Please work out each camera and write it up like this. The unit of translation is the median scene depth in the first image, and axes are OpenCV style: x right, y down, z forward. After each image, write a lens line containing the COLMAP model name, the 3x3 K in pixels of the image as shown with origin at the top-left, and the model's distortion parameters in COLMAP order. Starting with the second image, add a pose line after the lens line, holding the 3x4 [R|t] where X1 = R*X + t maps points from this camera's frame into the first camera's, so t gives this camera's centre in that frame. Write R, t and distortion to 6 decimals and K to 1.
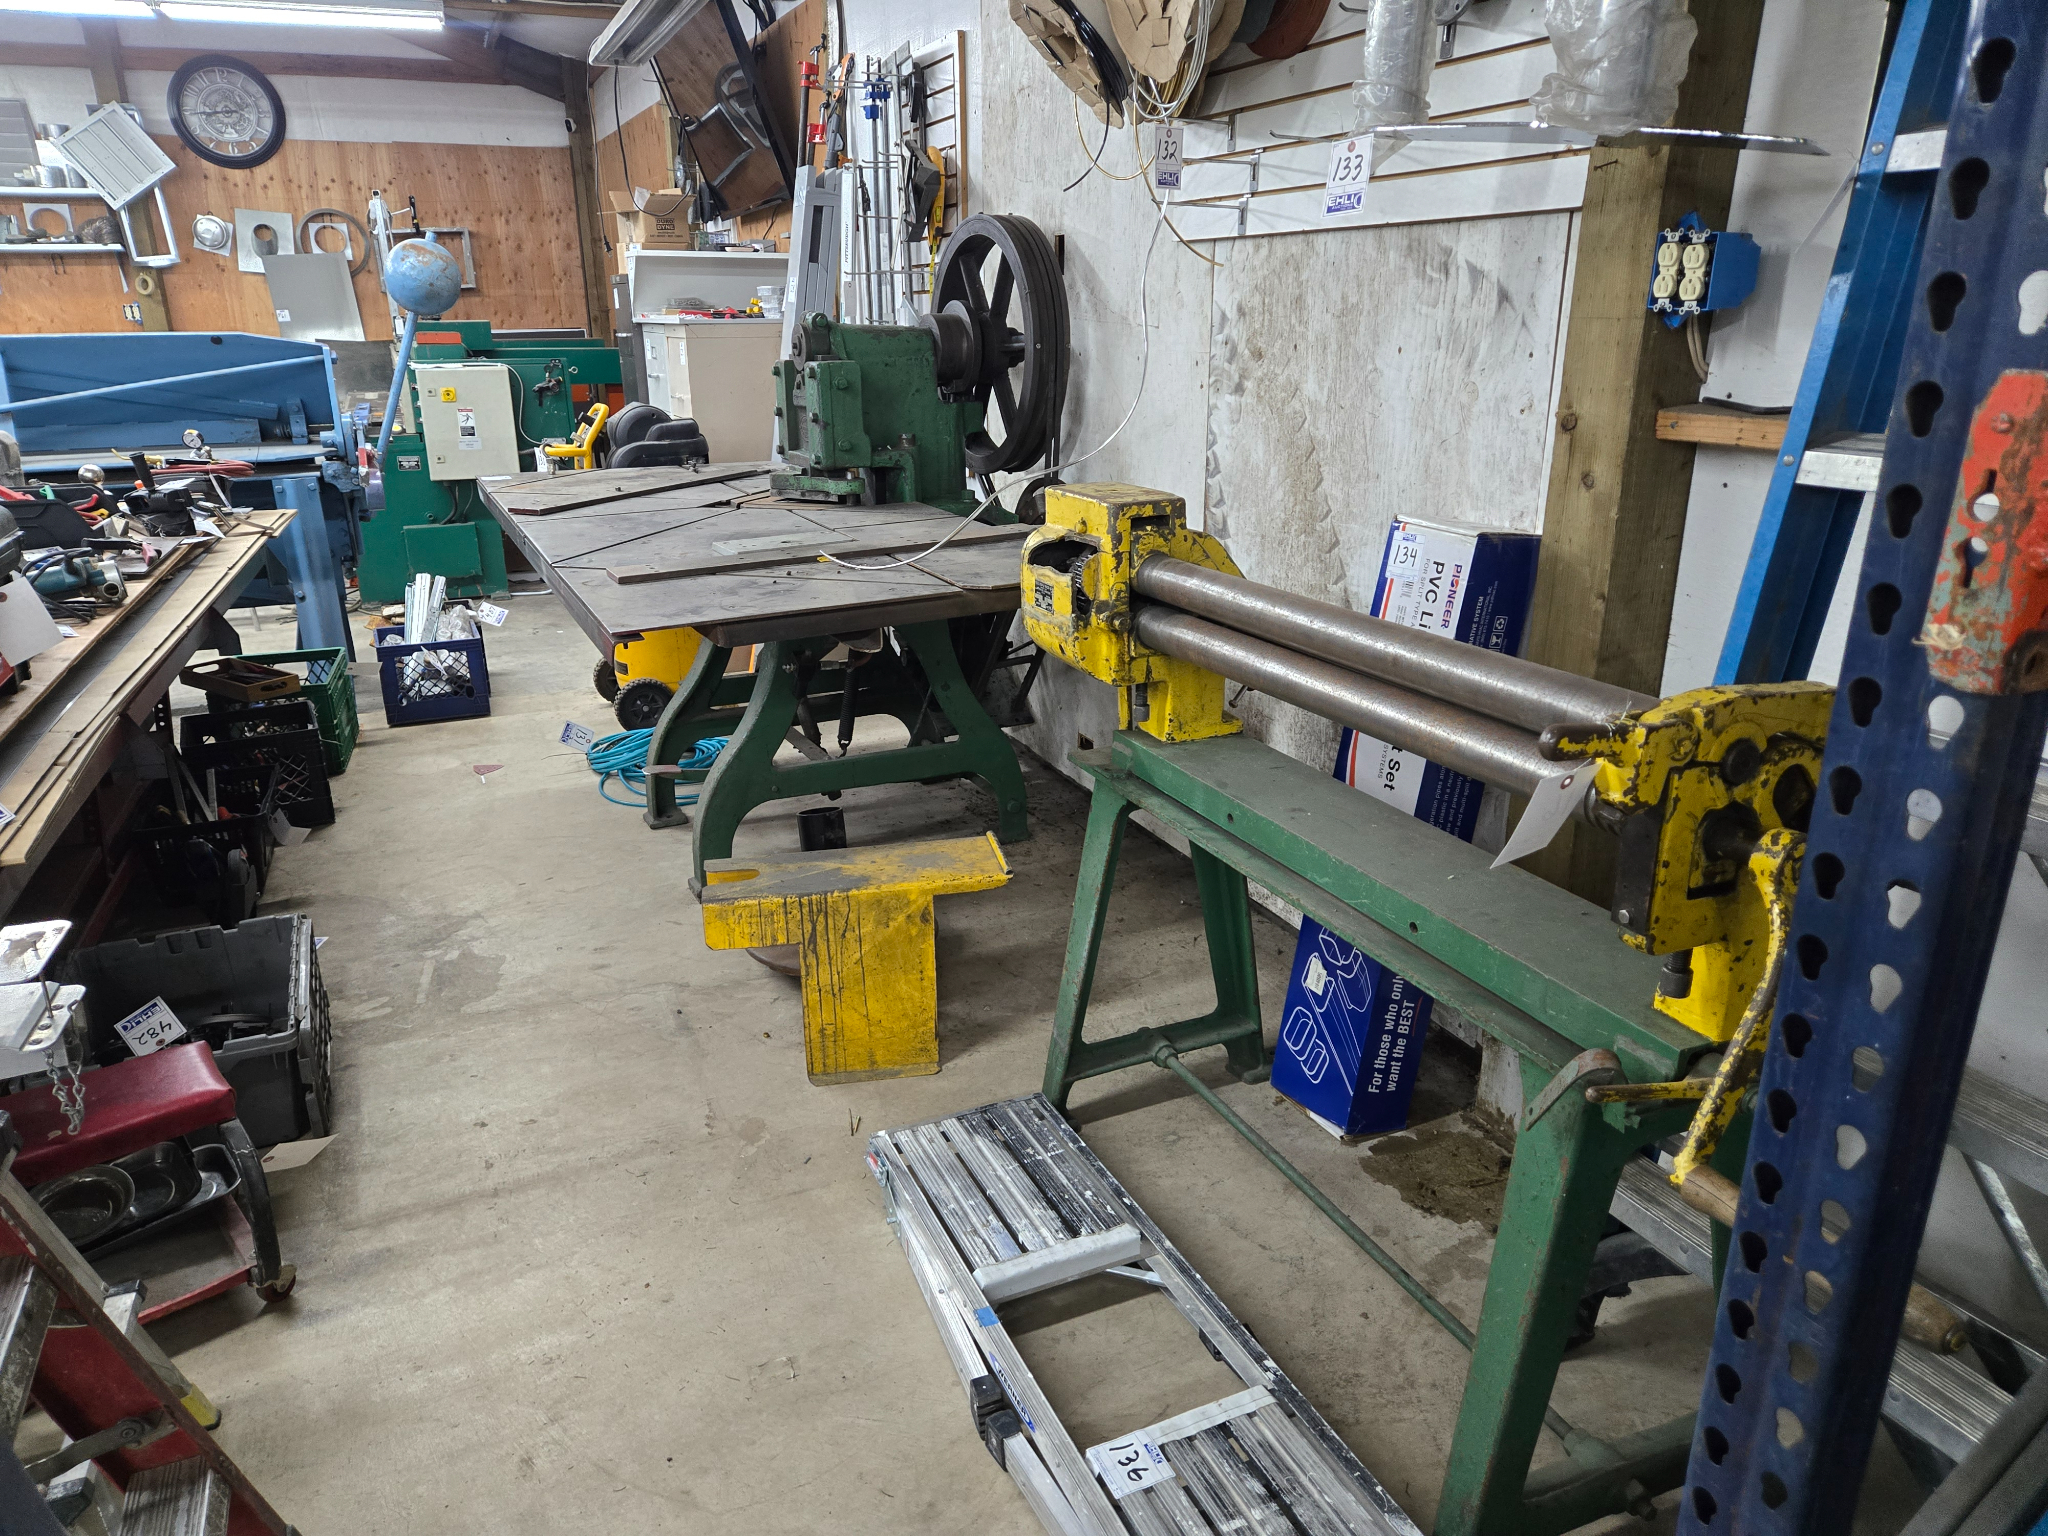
lens RADIAL K [[1387.1, 0, 1009.4], [0, 1387.1, 776.3], [0, 0, 1]] dist [0.069080, -0.061082]
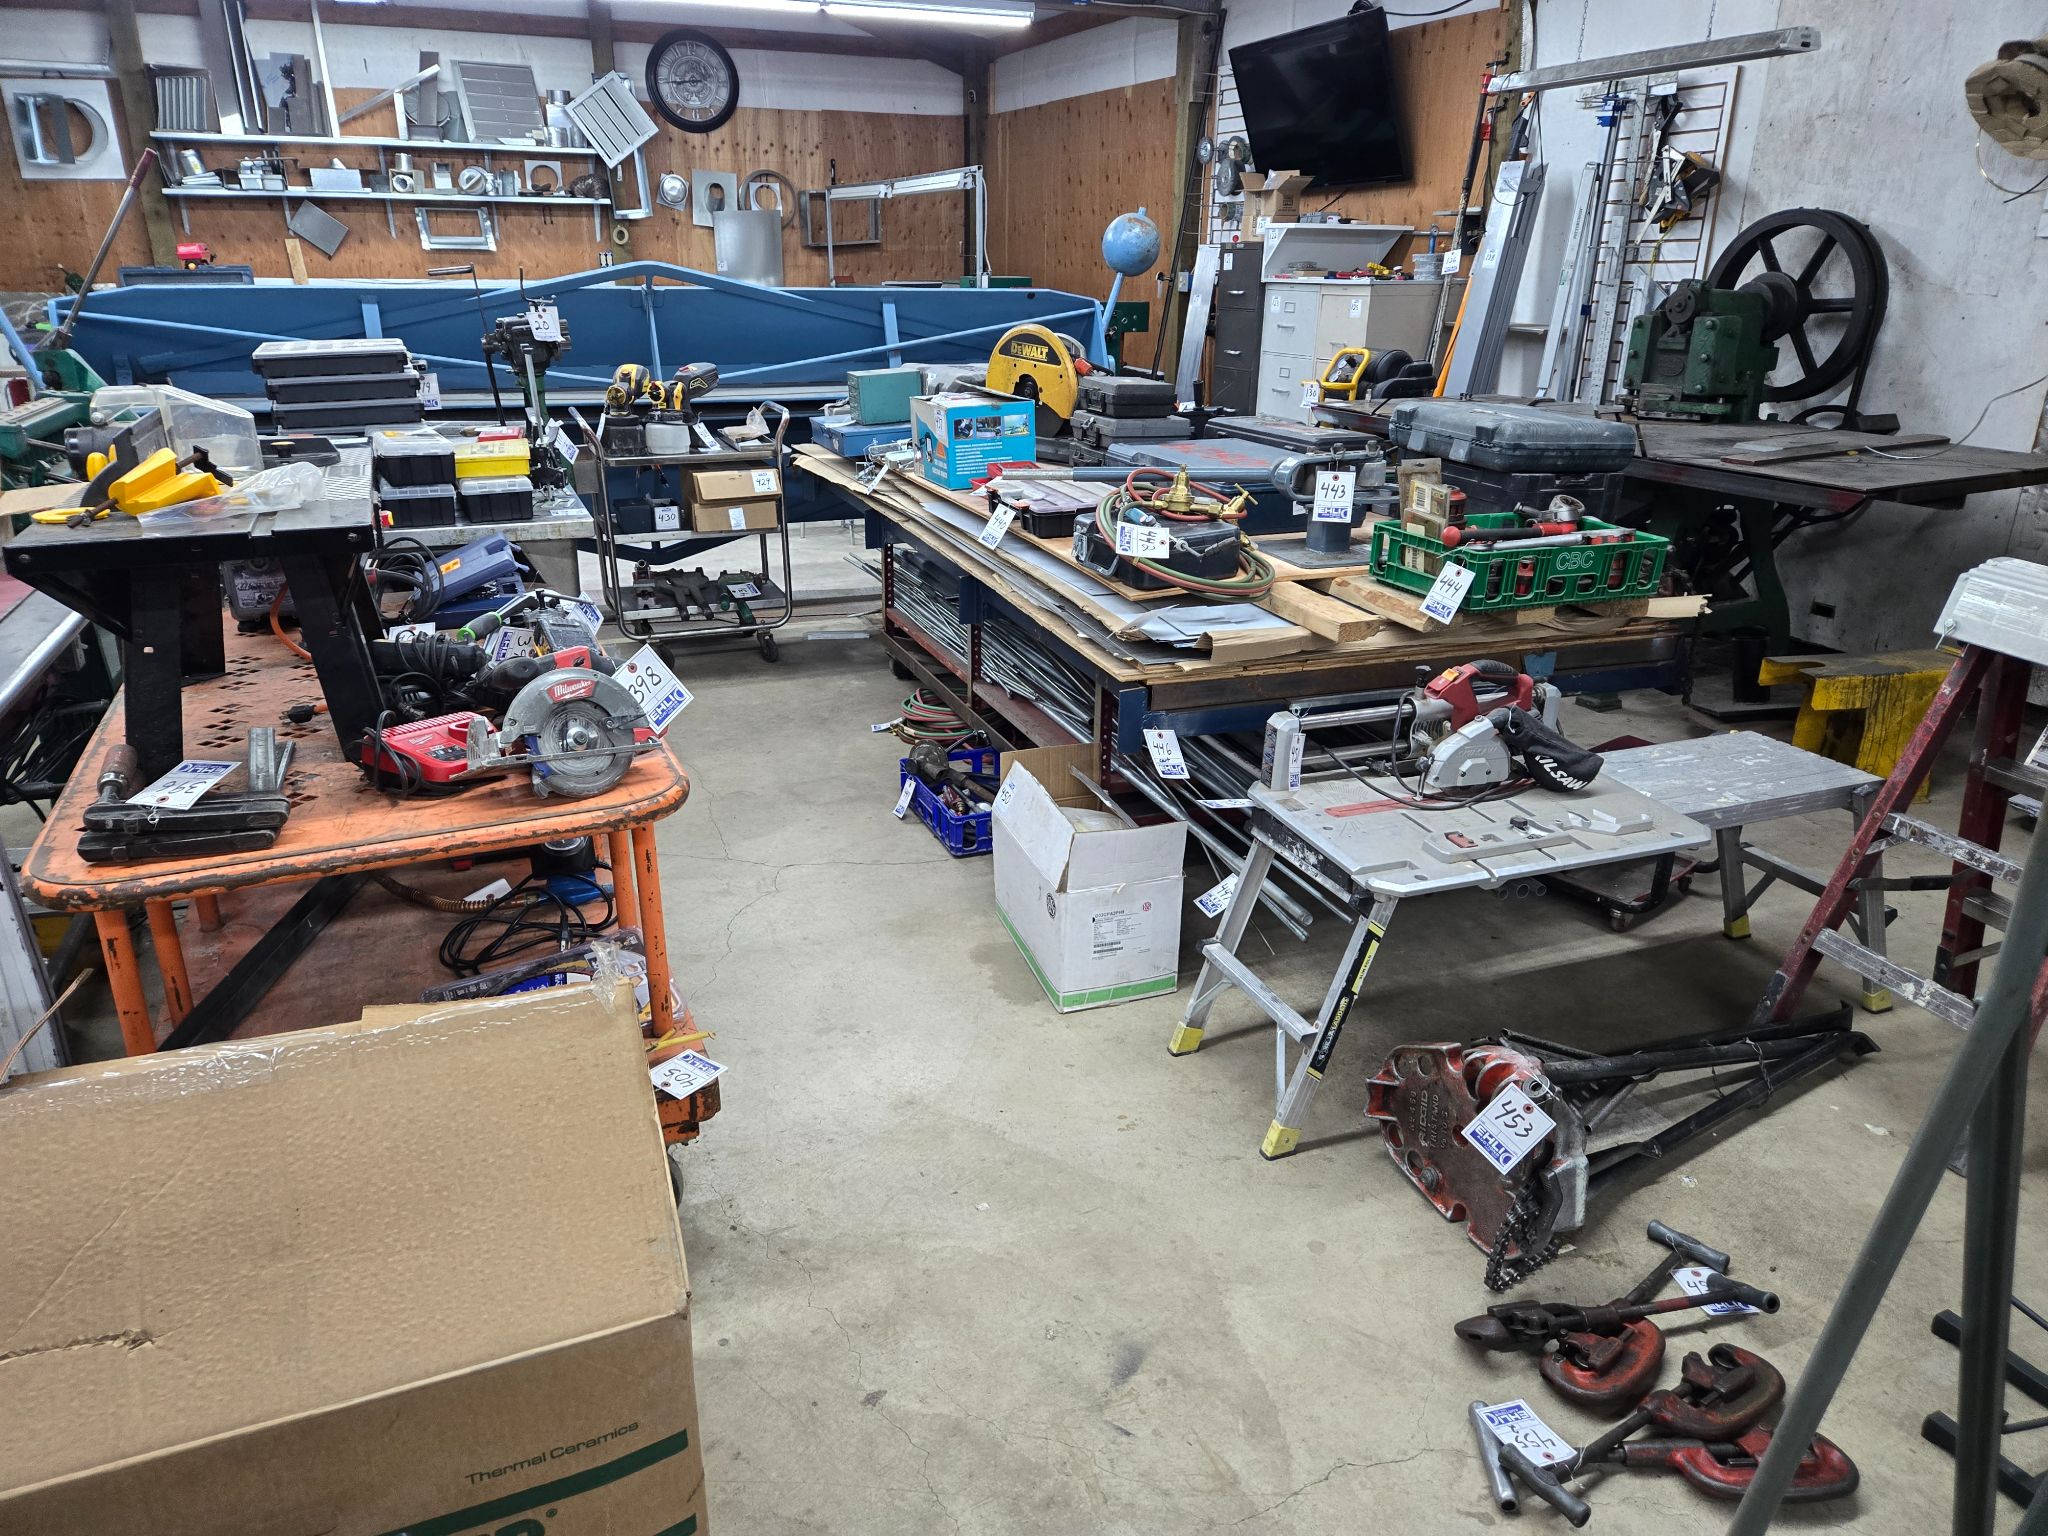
lens RADIAL K [[1387.1, 0, 1009.4], [0, 1387.1, 776.3], [0, 0, 1]] dist [0.069080, -0.061082]
pose [[0.999071, 0.032409, -0.028395, -0.251340], [-0.031535, 0.999030, 0.030727, 0.042908], [0.029363, -0.029803, 0.999124, -0.134324]]
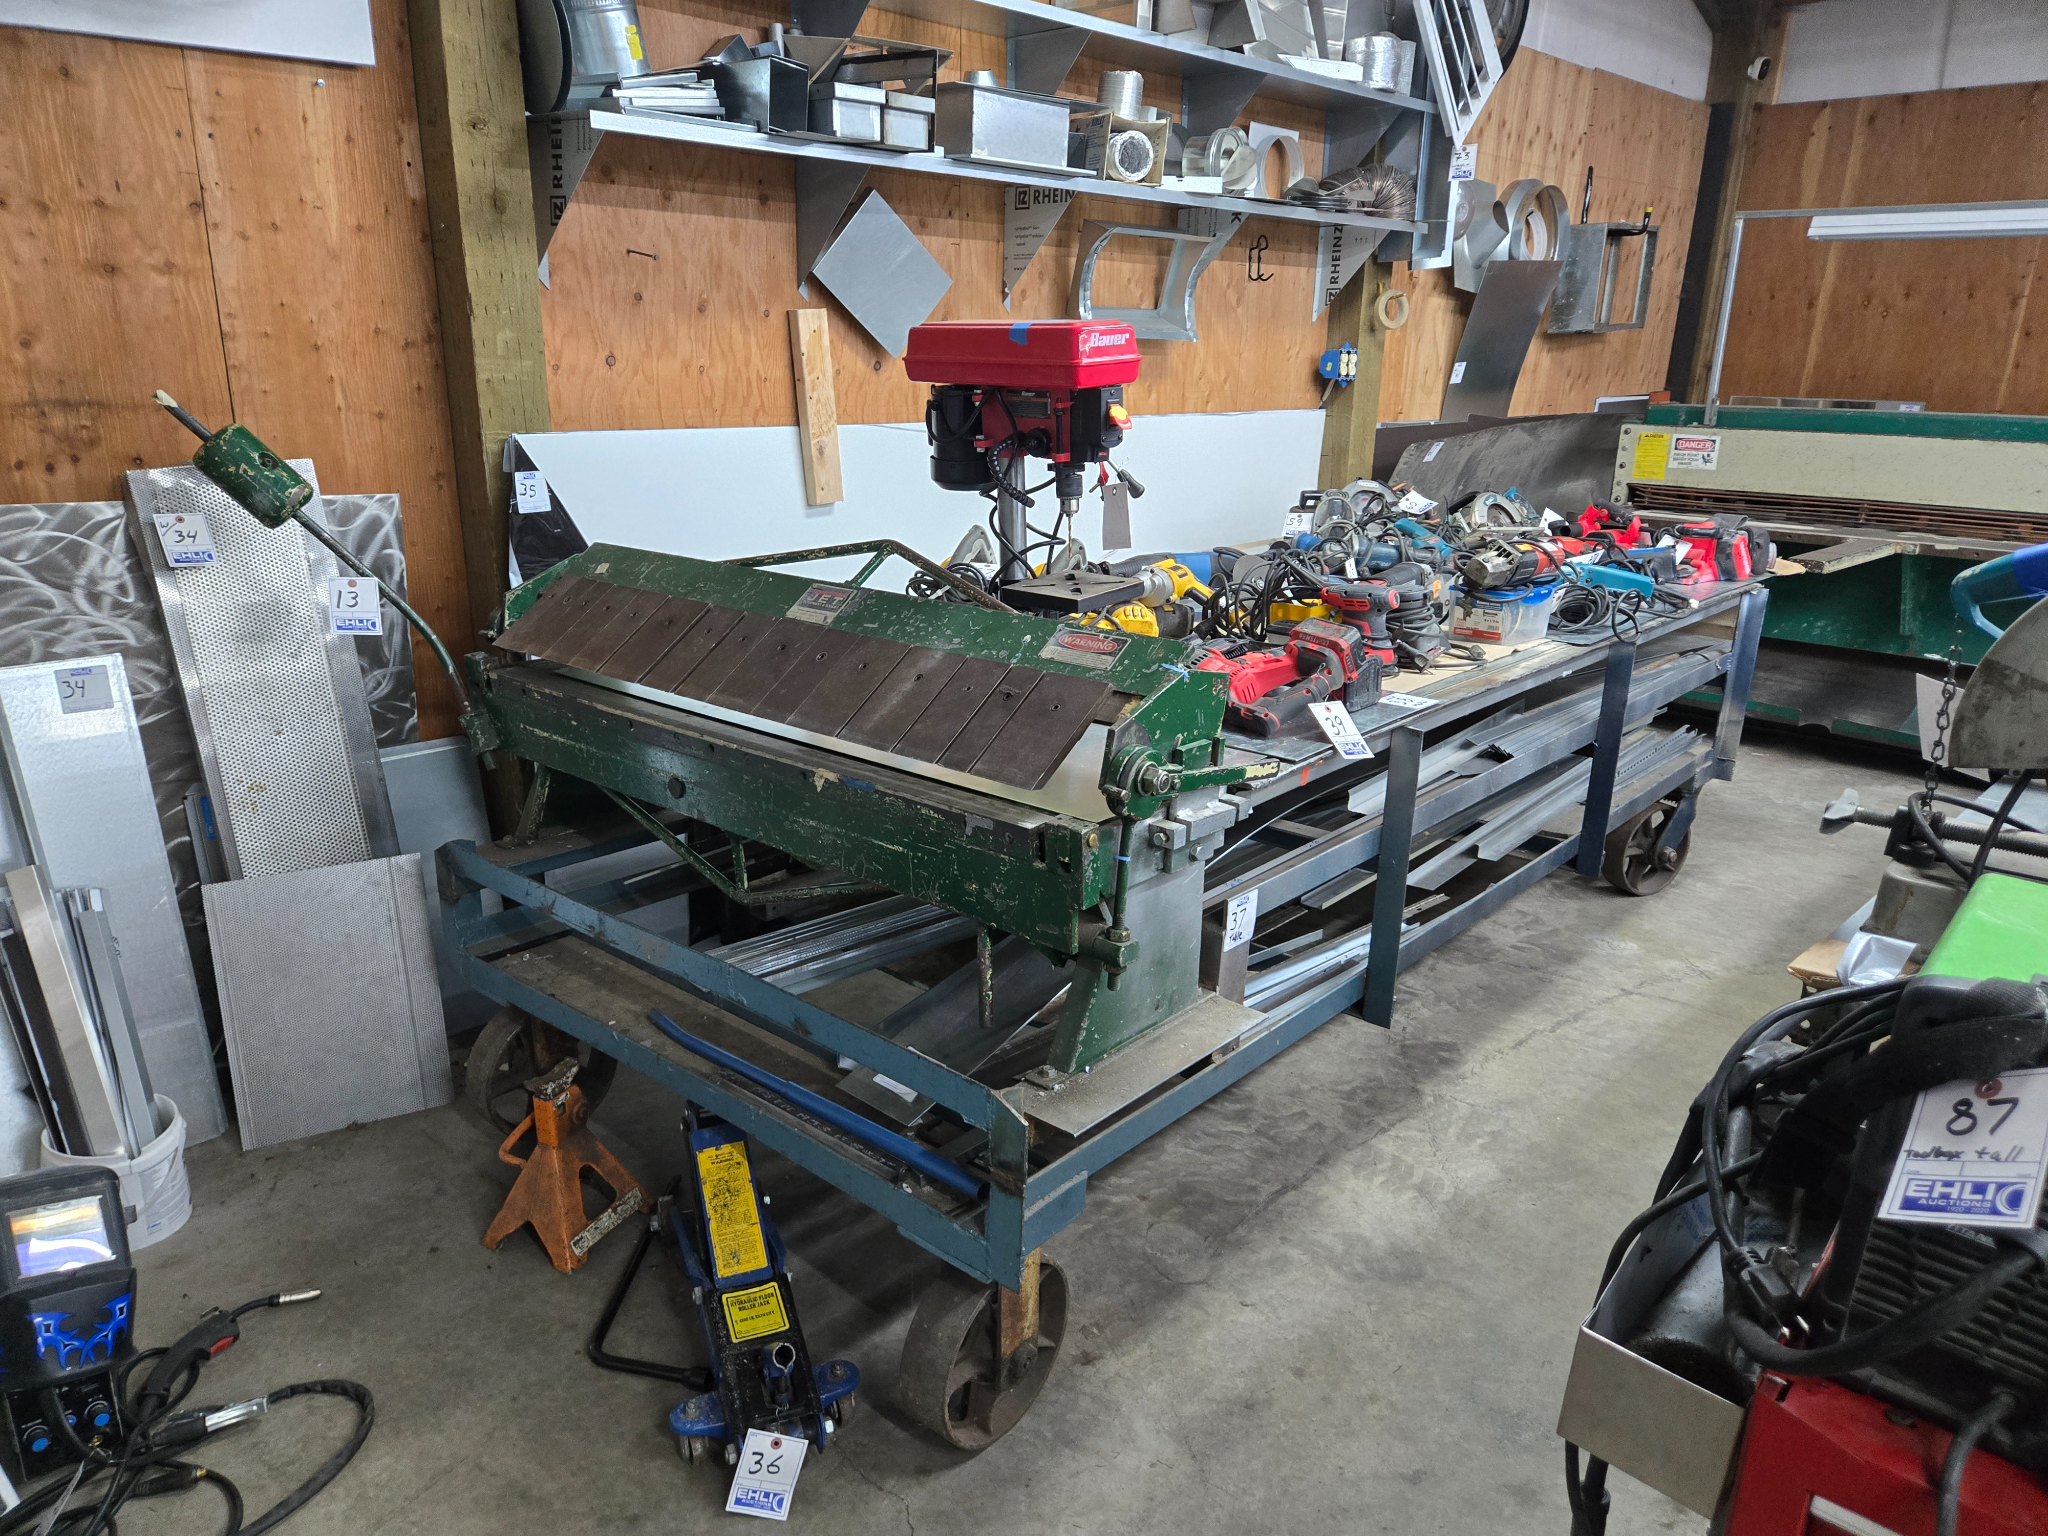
lens RADIAL K [[1387.1, 0, 1009.4], [0, 1387.1, 776.3], [0, 0, 1]] dist [0.069080, -0.061082]
pose [[0.913653, -0.094768, 0.395293, -0.939959], [0.110450, 0.993735, -0.017049, -0.189586], [-0.391201, 0.059237, 0.918397, 0.605942]]
